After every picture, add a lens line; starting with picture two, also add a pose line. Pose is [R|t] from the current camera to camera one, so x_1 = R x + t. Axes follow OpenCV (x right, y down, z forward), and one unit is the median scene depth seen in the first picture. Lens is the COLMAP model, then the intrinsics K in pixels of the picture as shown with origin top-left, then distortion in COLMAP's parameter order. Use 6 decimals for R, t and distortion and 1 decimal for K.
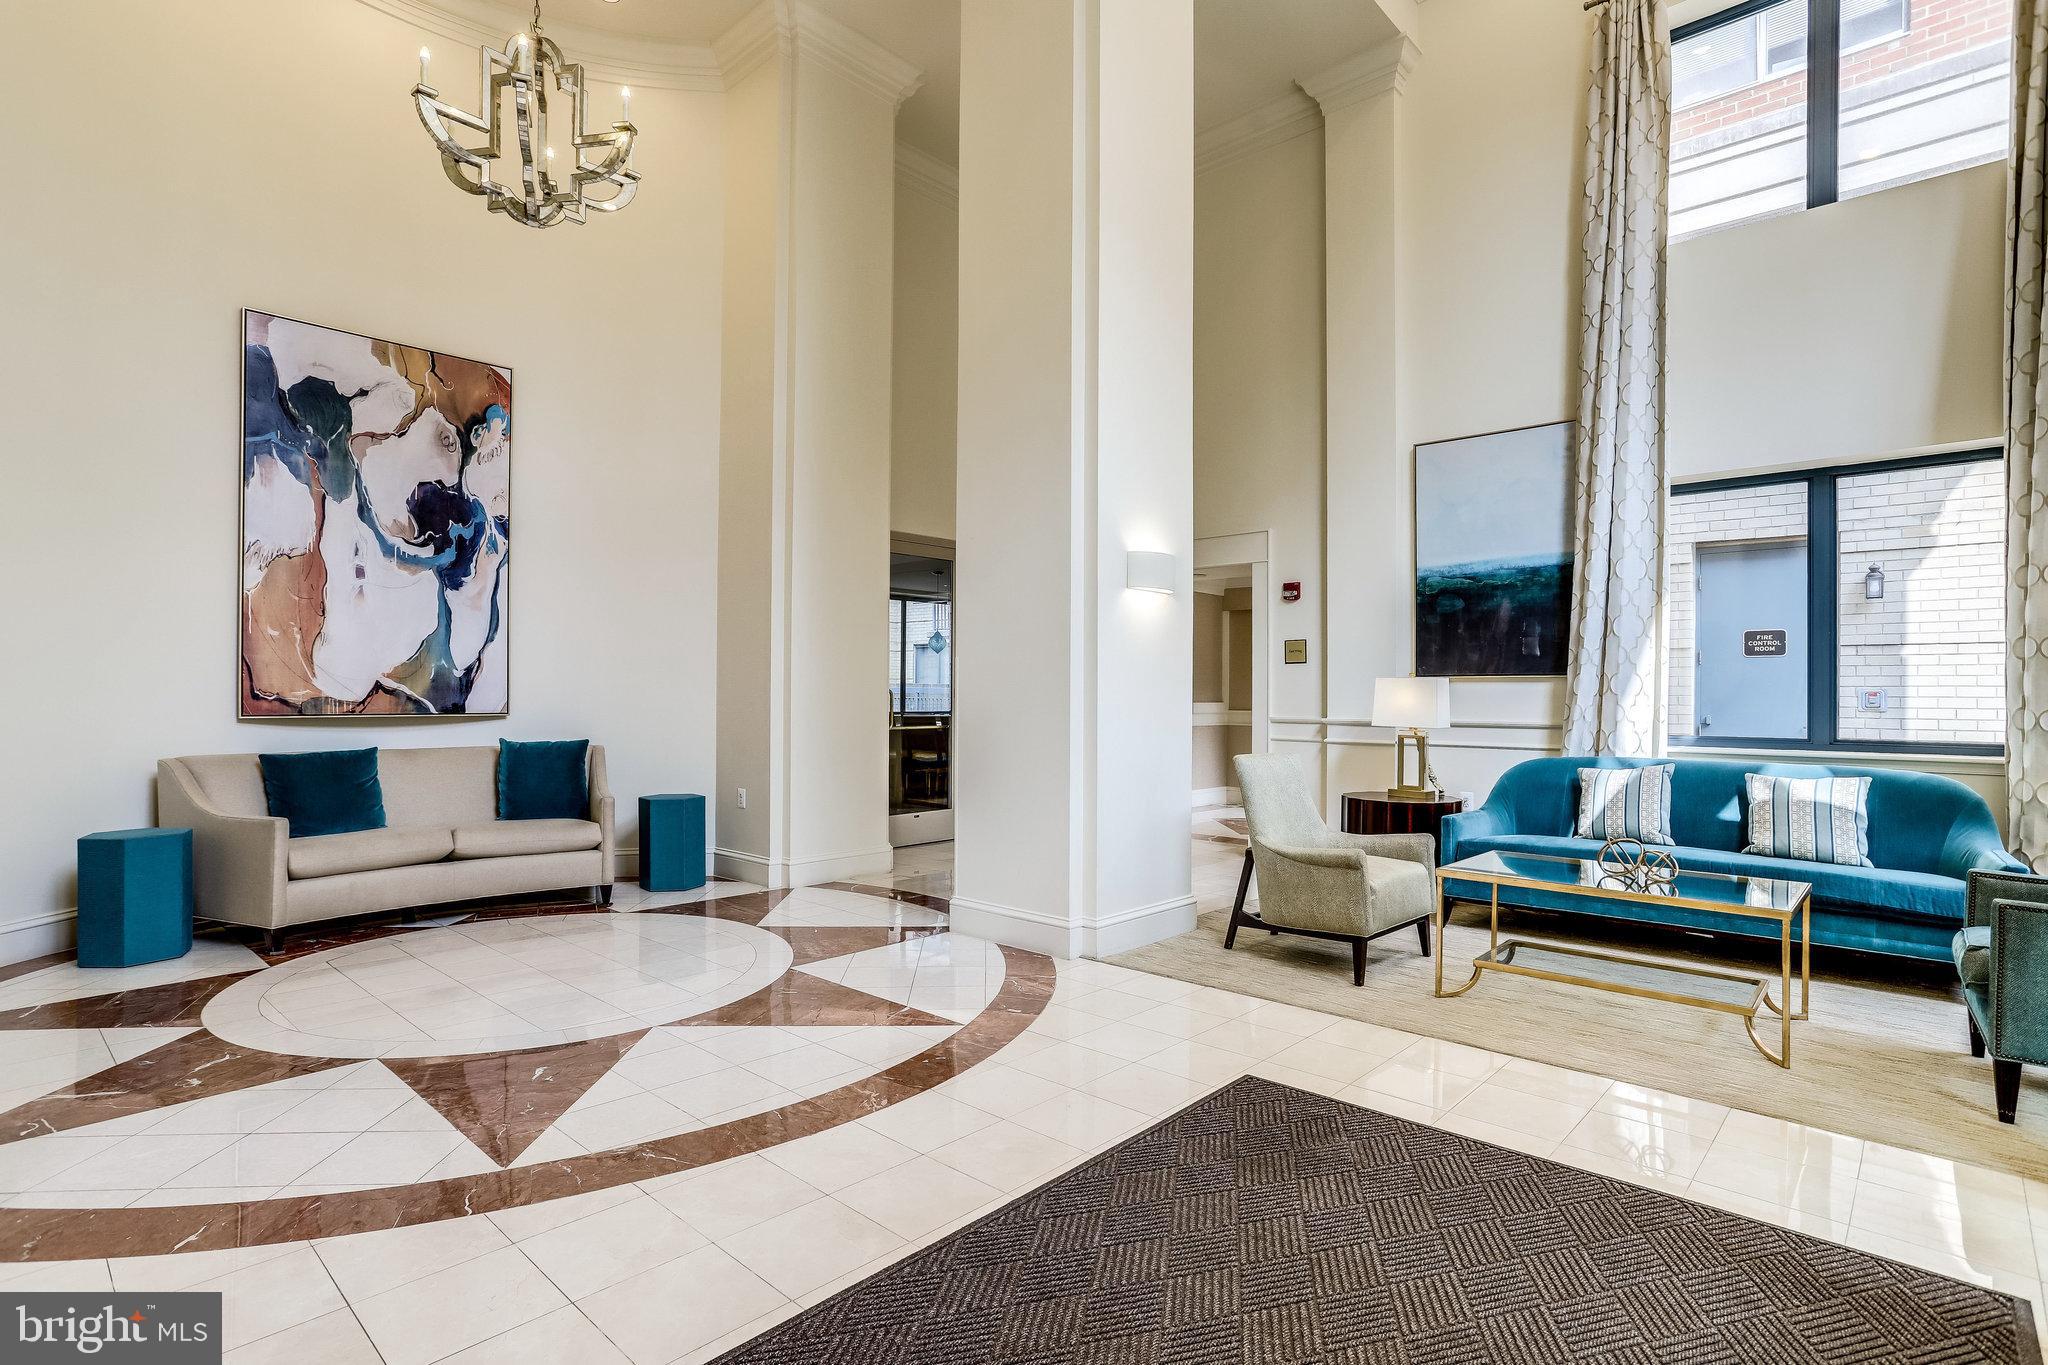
lens RADIAL K [[1008.4, 0, 1024.0], [0, 1008.4, 682.5], [0, 0, 1]] dist [-0.003137, -0.000264]
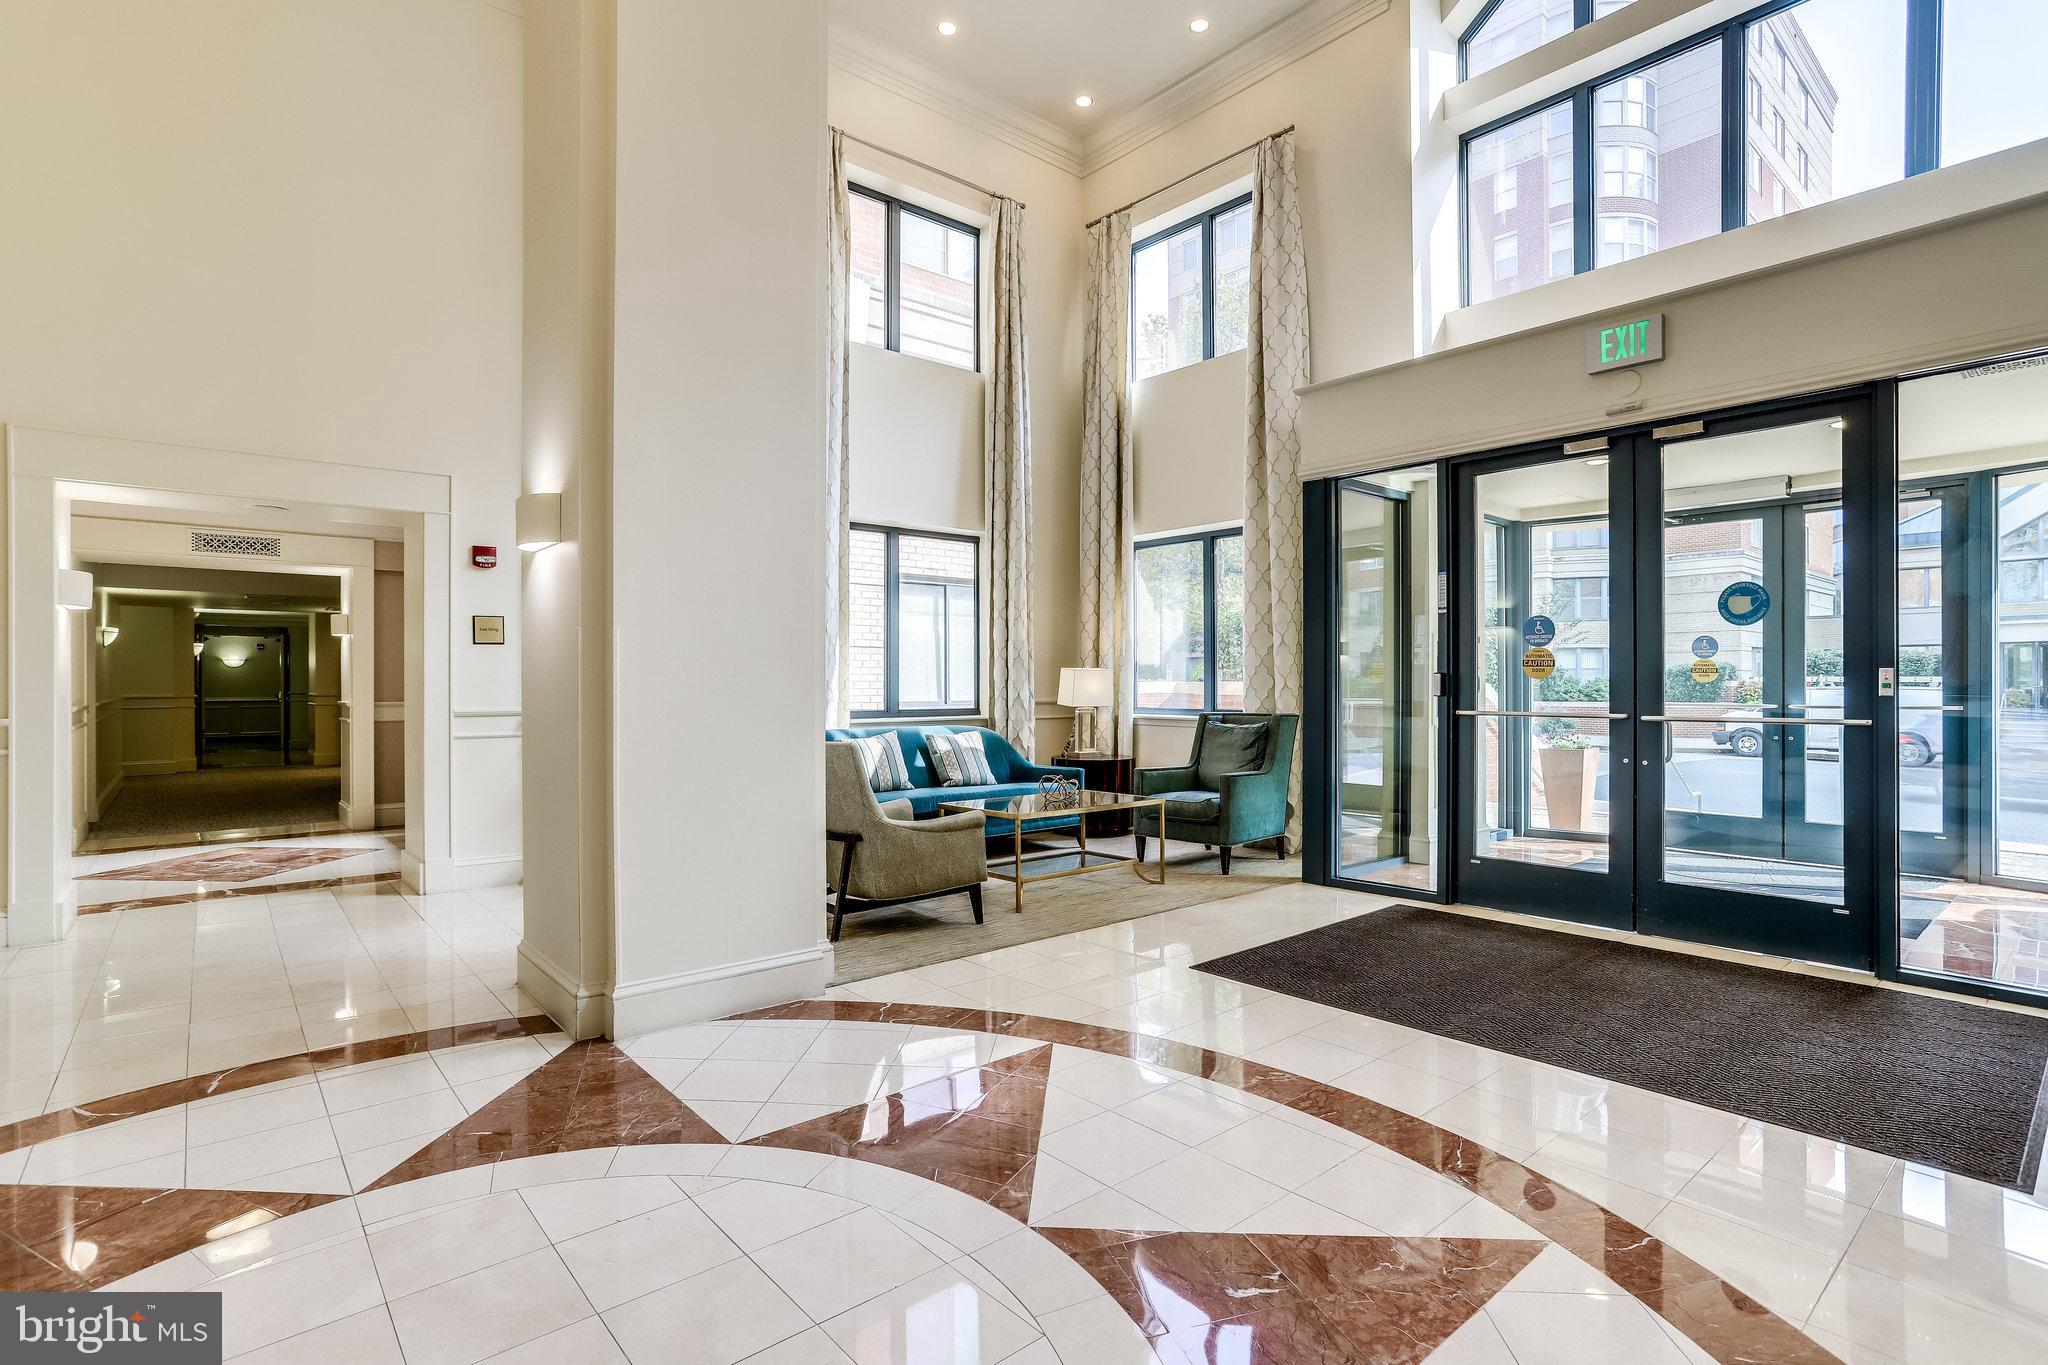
lens RADIAL K [[995.2, 0, 1024.0], [0, 995.2, 682.5], [0, 0, 1]] dist [-0.044221, 0.000277]
pose [[0.116717, -0.002051, 0.993163, -0.771668], [-0.002815, 0.999993, 0.002396, 0.014245], [-0.993161, -0.003075, 0.116710, 0.763446]]
